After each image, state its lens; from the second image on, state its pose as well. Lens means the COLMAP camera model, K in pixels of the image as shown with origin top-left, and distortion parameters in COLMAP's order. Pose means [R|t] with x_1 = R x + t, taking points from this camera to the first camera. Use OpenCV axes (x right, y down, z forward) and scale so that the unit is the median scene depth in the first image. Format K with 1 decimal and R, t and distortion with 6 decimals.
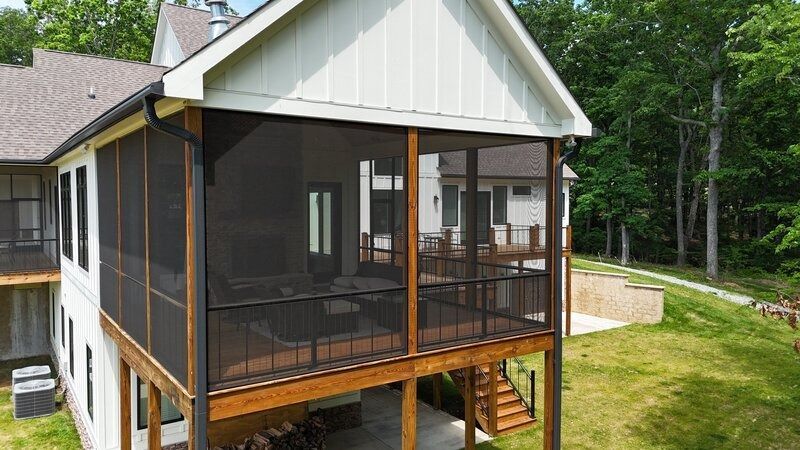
lens RADIAL K [[585.1, 0, 401.0], [0, 585.1, 221.0], [0, 0, 1]] dist [0.068901, -0.061564]
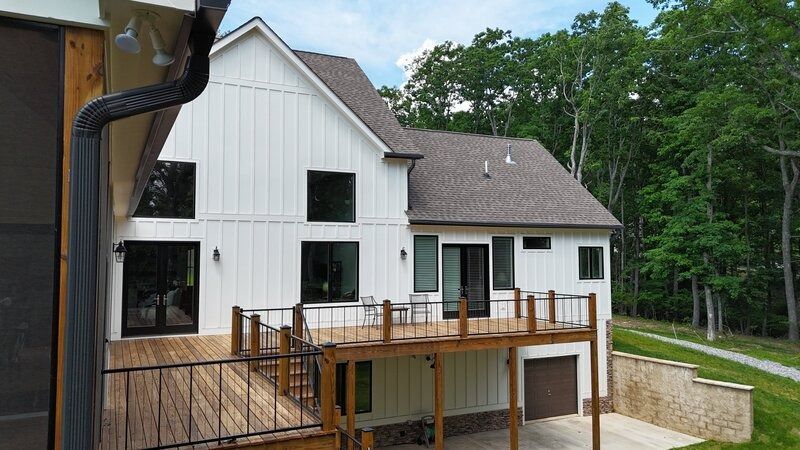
lens RADIAL K [[585.1, 0, 402.6], [0, 585.1, 224.0], [0, 0, 1]] dist [0.068901, -0.061564]
pose [[0.988955, -0.012922, -0.147655, 0.148825], [-0.000841, 0.995687, -0.092773, -0.007423], [0.148216, 0.091872, 0.984678, 0.253312]]
